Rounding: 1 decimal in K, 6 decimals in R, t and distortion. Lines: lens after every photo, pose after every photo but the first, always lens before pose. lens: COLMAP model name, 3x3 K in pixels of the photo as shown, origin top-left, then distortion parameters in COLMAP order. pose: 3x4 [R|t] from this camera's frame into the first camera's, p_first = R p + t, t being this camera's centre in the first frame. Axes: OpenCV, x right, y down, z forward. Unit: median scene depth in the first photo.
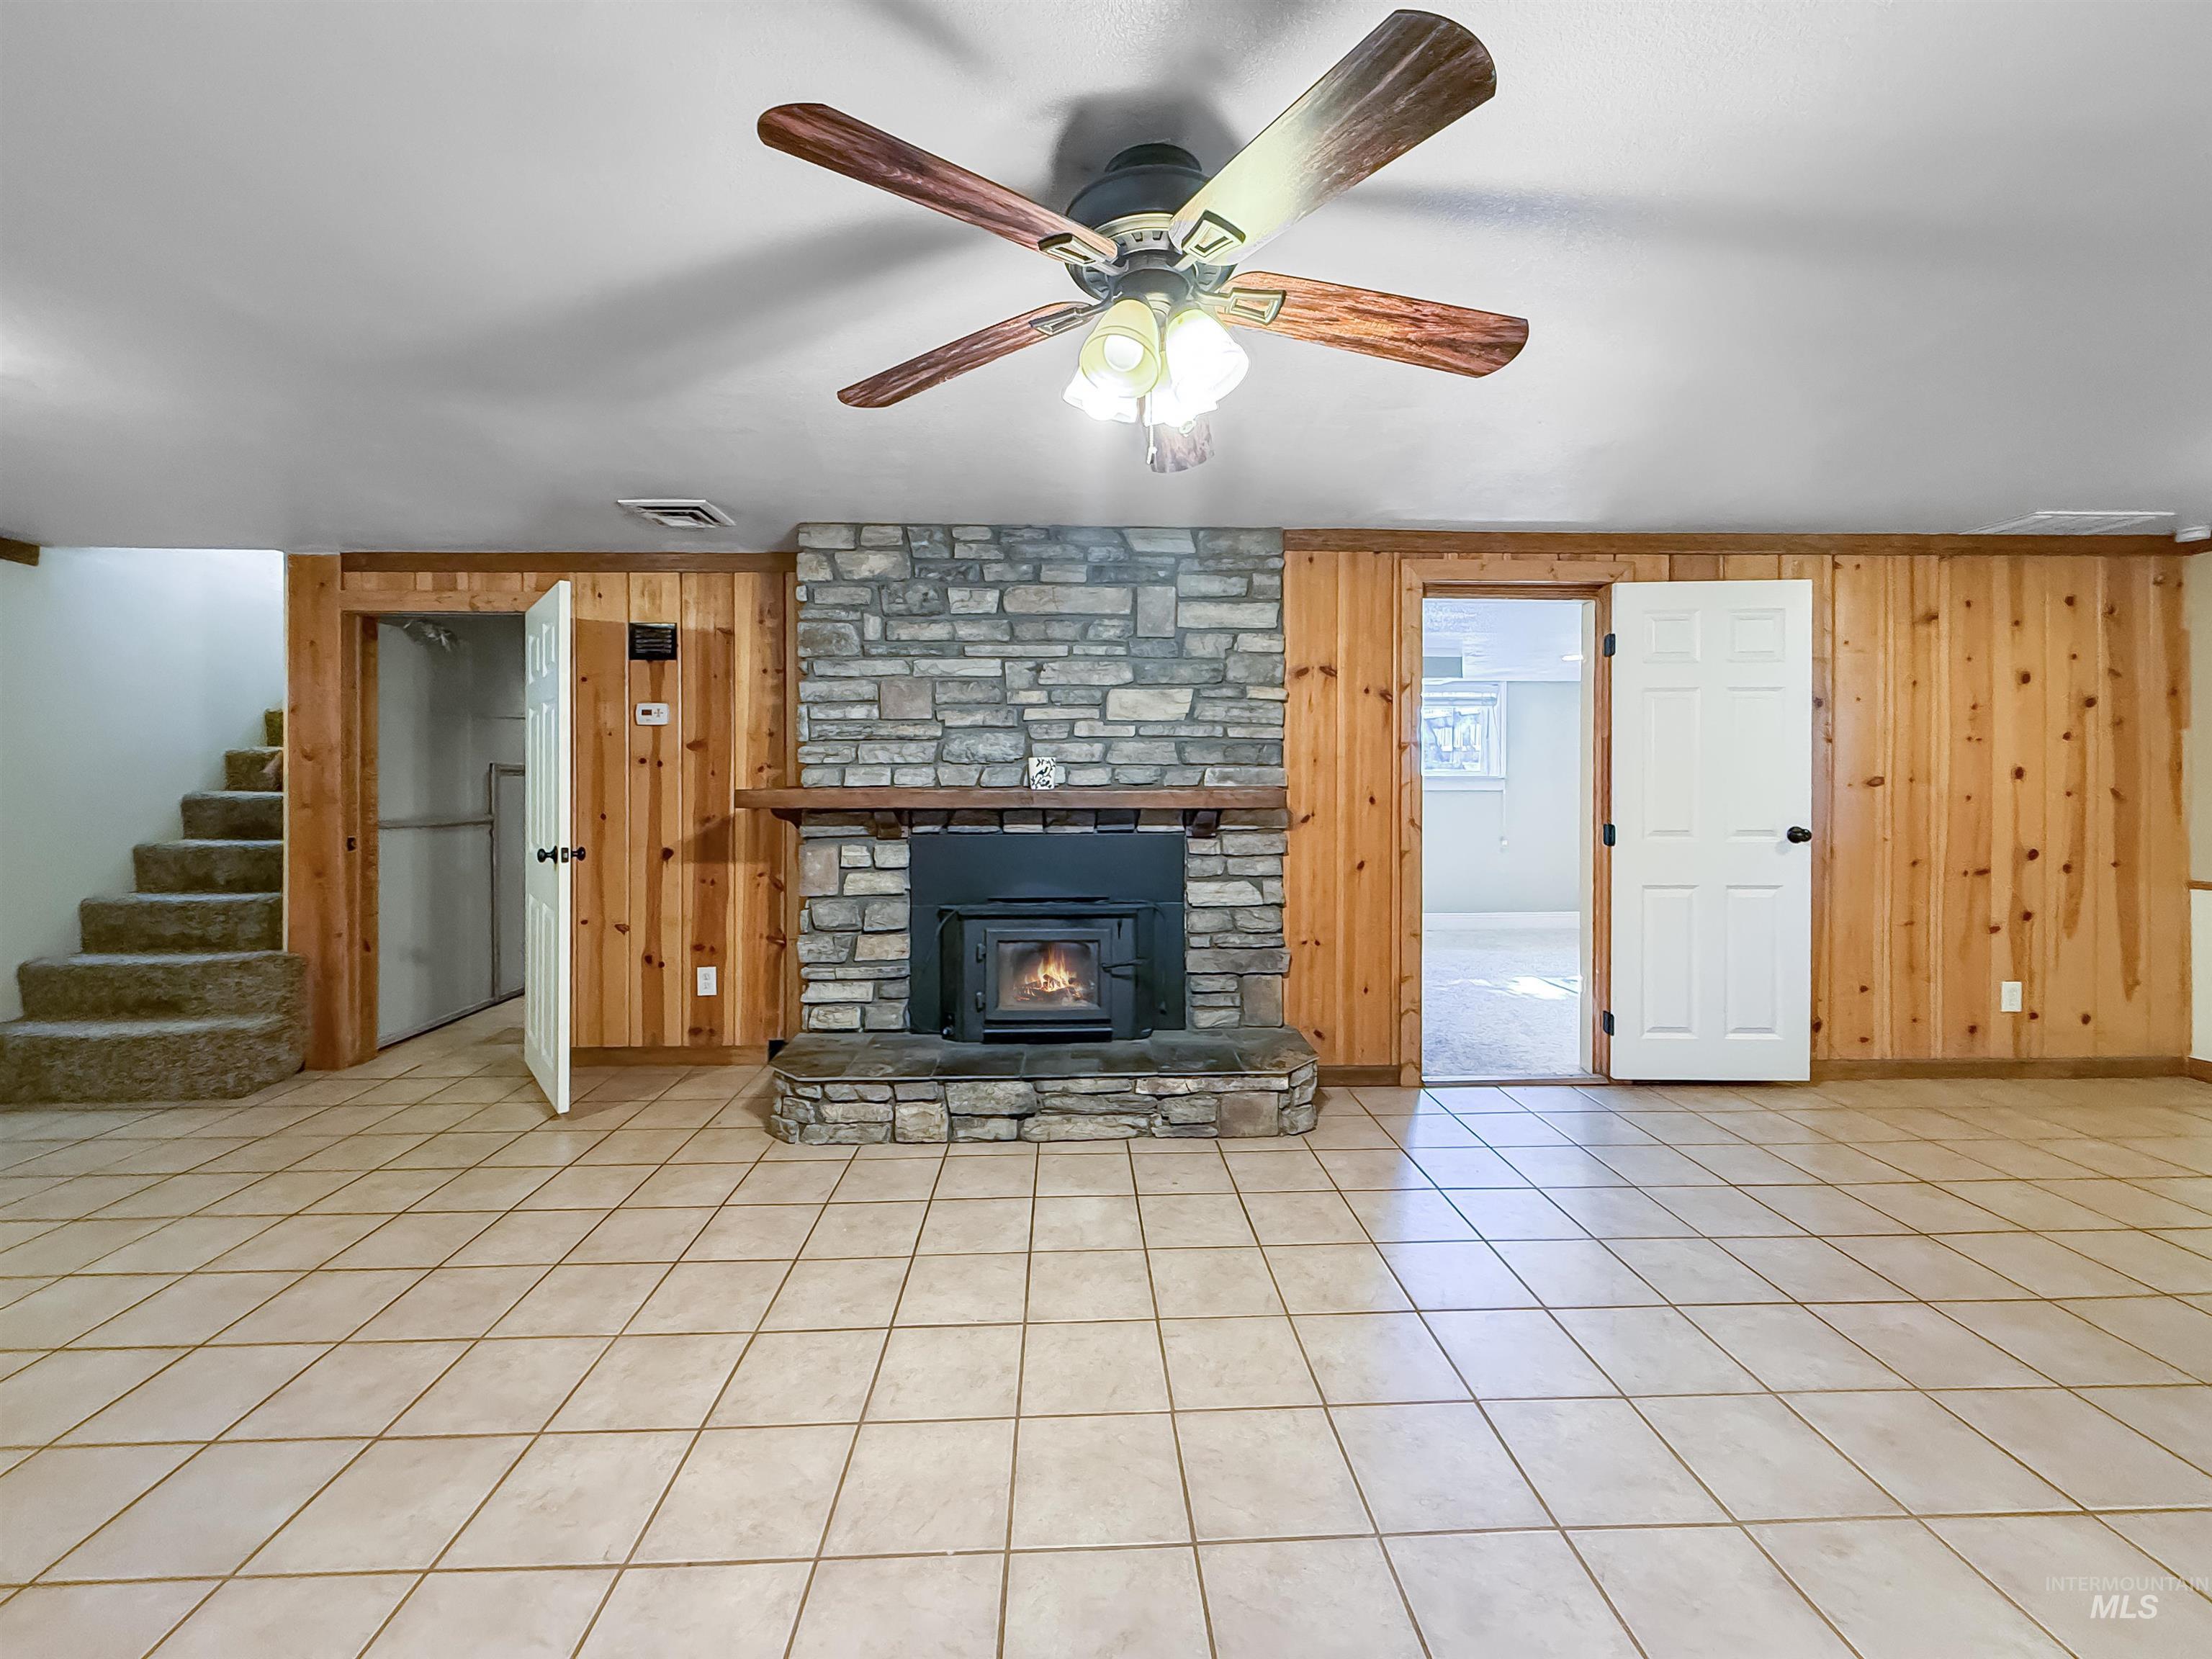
lens RADIAL K [[905.5, 0, 1103.2], [0, 905.5, 778.3], [0, 0, 1]] dist [-0.000530, 0.000110]
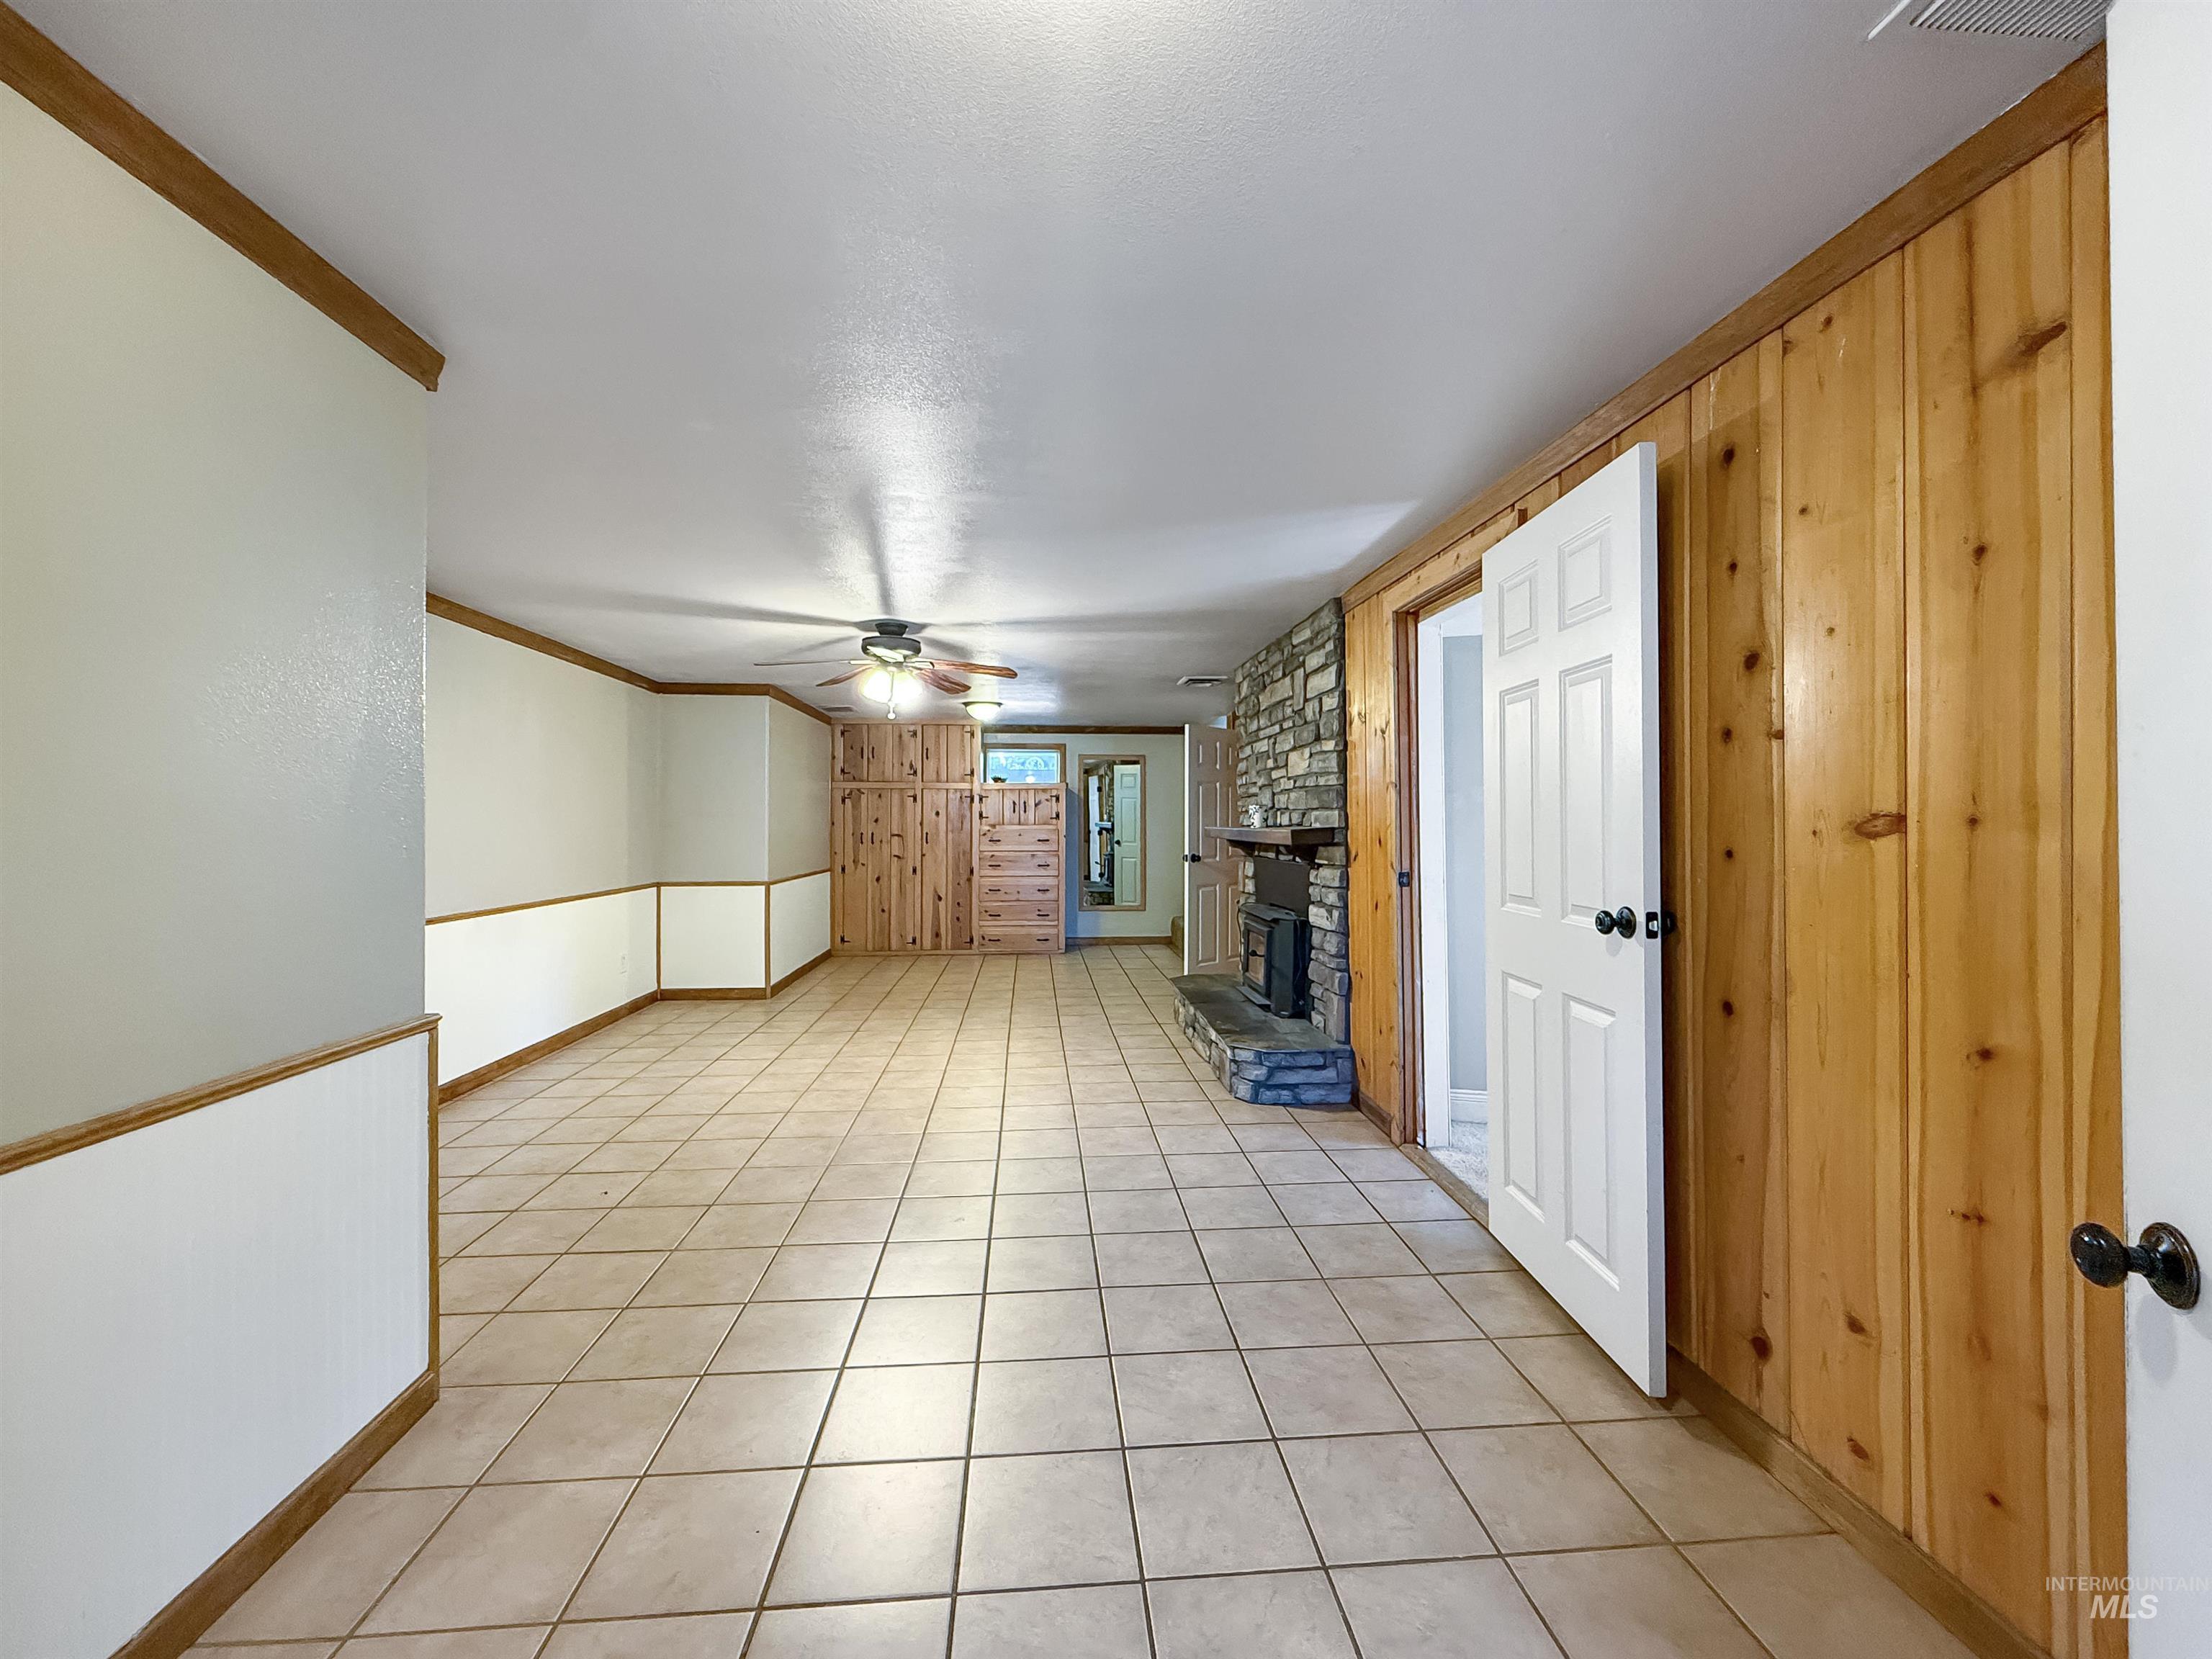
lens RADIAL K [[884.8, 0, 1102.1], [0, 884.8, 823.8], [0, 0, 1]] dist [0.001223, 0.000598]
pose [[0.046107, 0.002006, -0.998934, 1.295787], [0.001241, 0.999997, 0.002065, 0.001686], [0.998936, -0.001335, 0.046104, 0.668815]]
